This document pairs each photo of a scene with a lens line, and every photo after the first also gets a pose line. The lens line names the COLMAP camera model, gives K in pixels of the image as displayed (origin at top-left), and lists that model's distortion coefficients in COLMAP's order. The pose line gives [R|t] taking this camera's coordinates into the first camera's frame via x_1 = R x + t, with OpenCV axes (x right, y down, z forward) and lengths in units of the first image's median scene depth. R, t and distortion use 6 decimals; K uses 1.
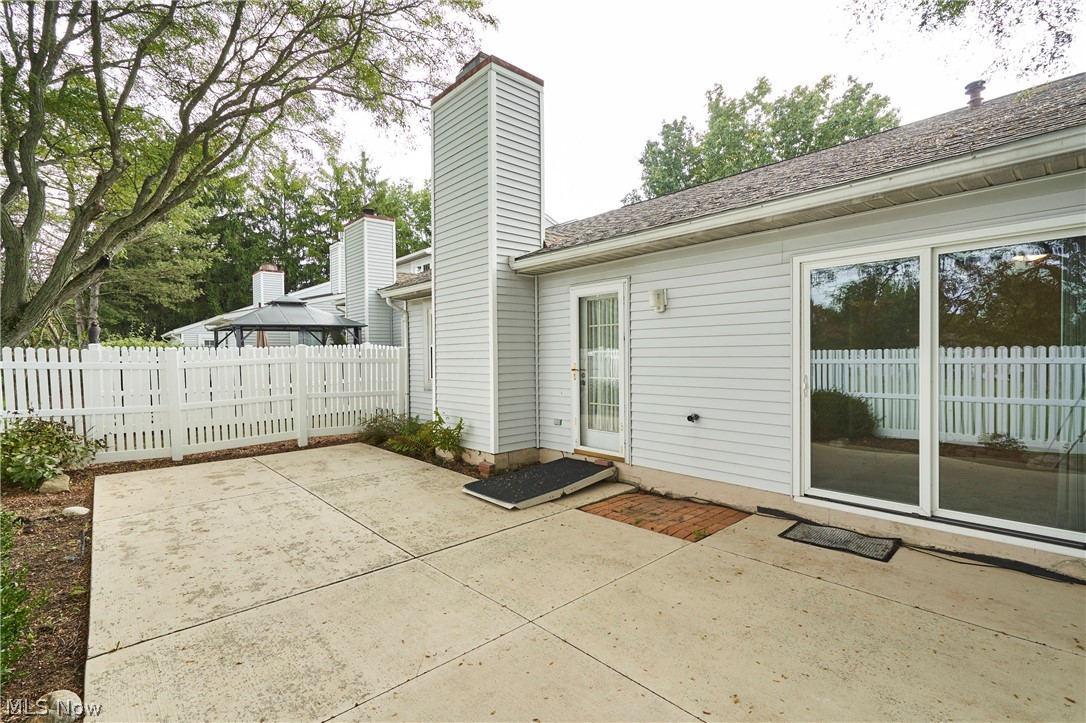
lens RADIAL K [[500.2, 0, 545.4], [0, 500.2, 362.2], [0, 0, 1]] dist [-0.002503, -0.000444]
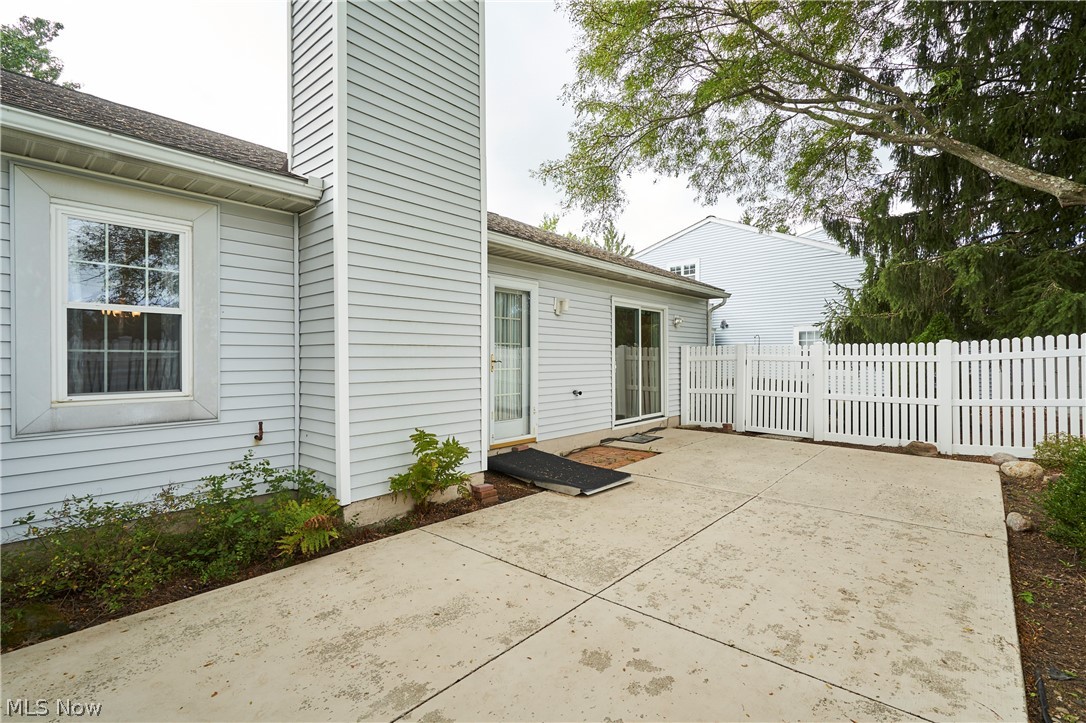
lens RADIAL K [[500.2, 0, 545.7], [0, 500.2, 359.3], [0, 0, 1]] dist [-0.002503, -0.000444]
pose [[-0.120456, 0.008596, 0.992681, -1.315165], [0.014214, 0.999875, -0.006934, 0.028008], [-0.992617, 0.013275, -0.120563, 1.493115]]
